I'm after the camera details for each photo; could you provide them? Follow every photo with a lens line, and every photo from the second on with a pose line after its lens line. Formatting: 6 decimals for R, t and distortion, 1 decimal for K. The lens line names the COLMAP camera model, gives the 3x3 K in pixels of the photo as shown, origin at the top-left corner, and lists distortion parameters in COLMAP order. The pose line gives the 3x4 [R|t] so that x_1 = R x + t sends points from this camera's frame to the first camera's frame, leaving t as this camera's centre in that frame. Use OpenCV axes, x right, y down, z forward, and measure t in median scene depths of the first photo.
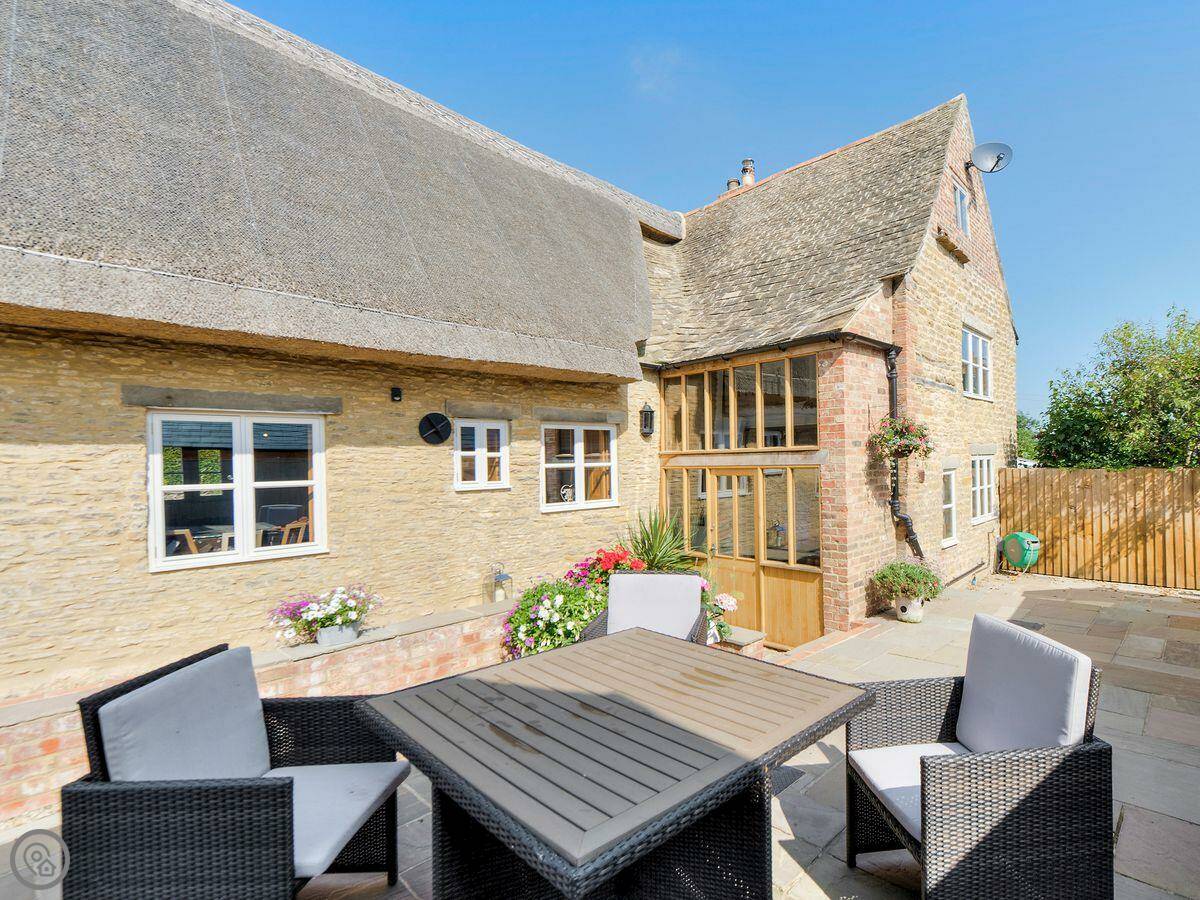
lens RADIAL K [[564.9, 0, 691.0], [0, 564.9, 458.0], [0, 0, 1]] dist [0.009368, -0.000510]
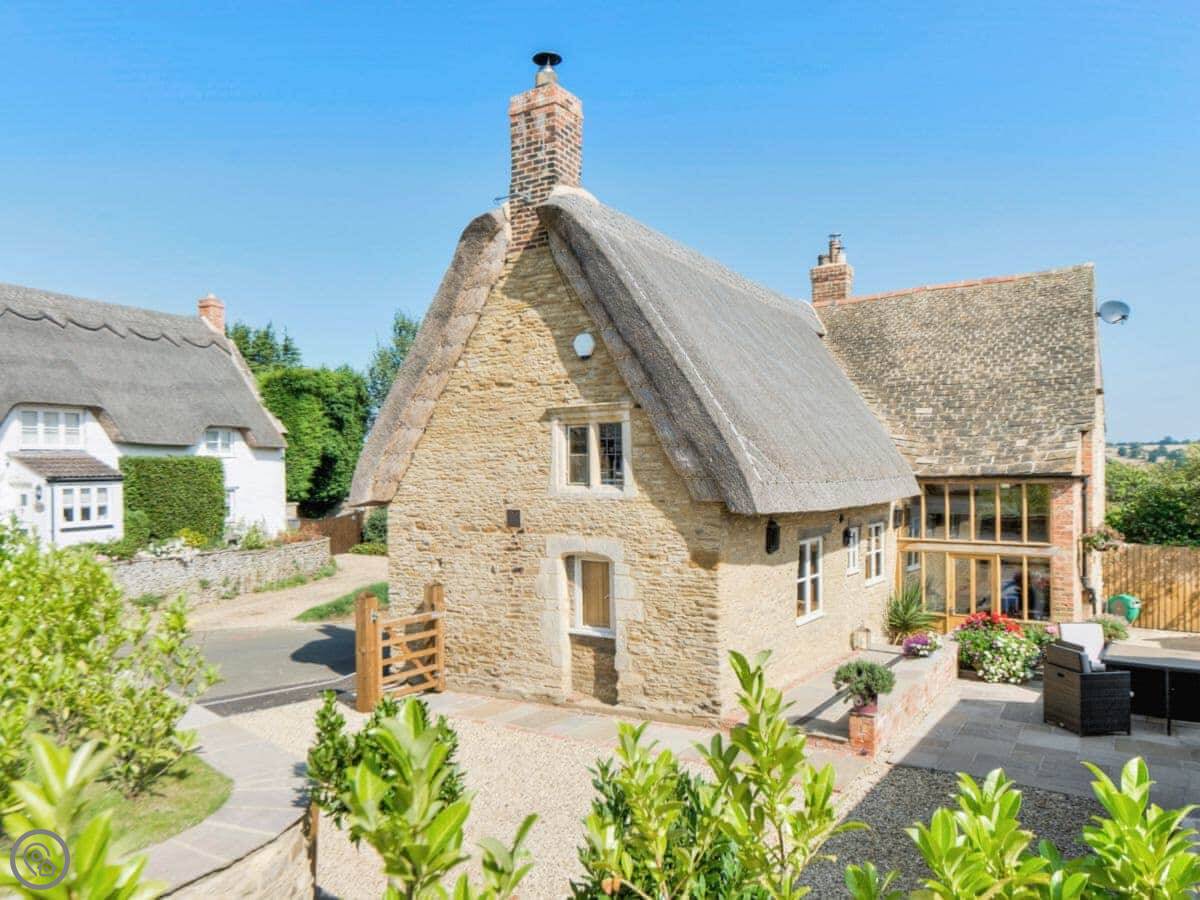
lens RADIAL K [[901.4, 0, 505.1], [0, 901.4, 451.6], [0, 0, 1]] dist [0.004443, 0.019311]
pose [[0.992865, 0.009610, 0.118853, -1.554449], [-0.008458, 0.999912, -0.010200, -0.235631], [-0.118941, 0.009122, 0.992859, -1.291700]]
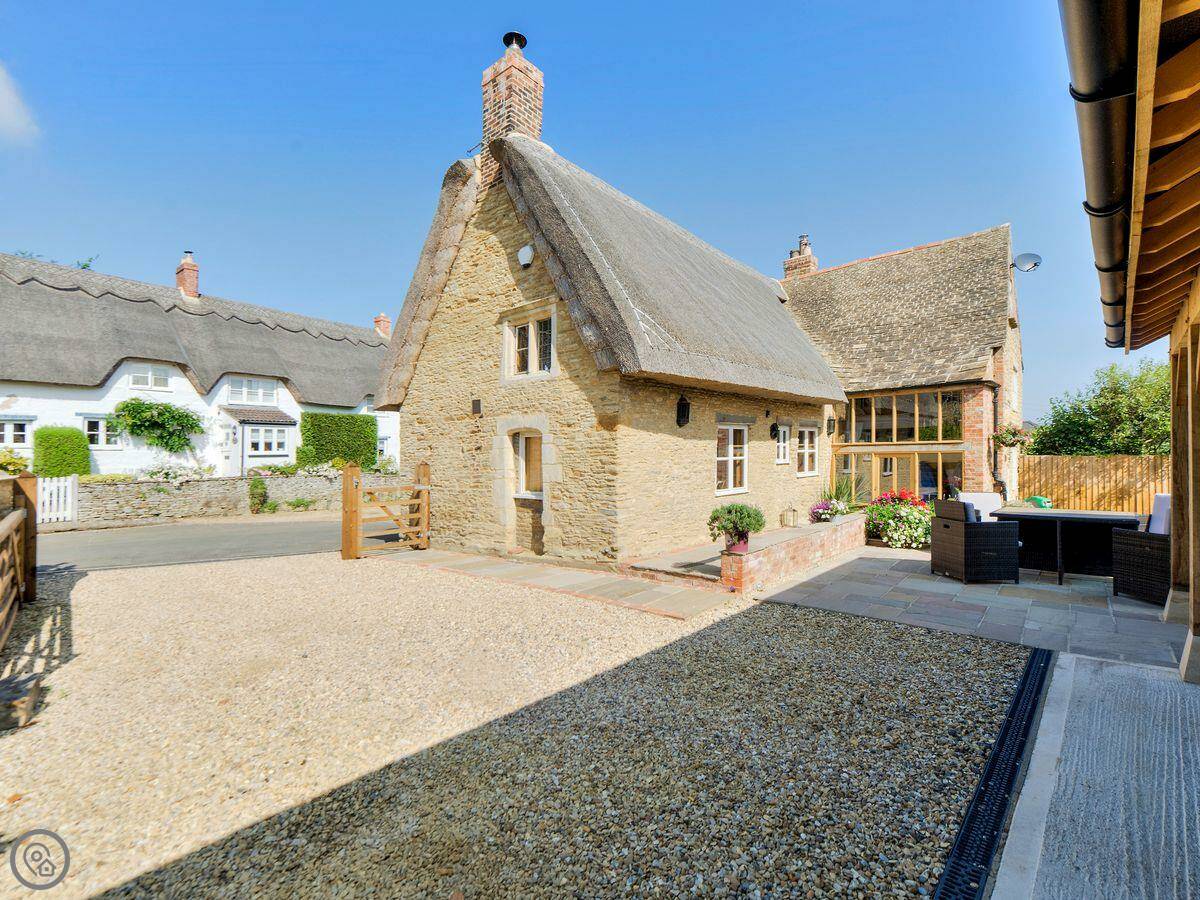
lens RADIAL K [[563.8, 0, 562.7], [0, 563.8, 447.1], [0, 0, 1]] dist [0.012845, -0.000934]
pose [[0.999992, 0.003755, -0.001171, -1.050718], [-0.003765, 0.999956, -0.008584, 0.019527], [0.001138, 0.008589, 0.999962, -0.820629]]
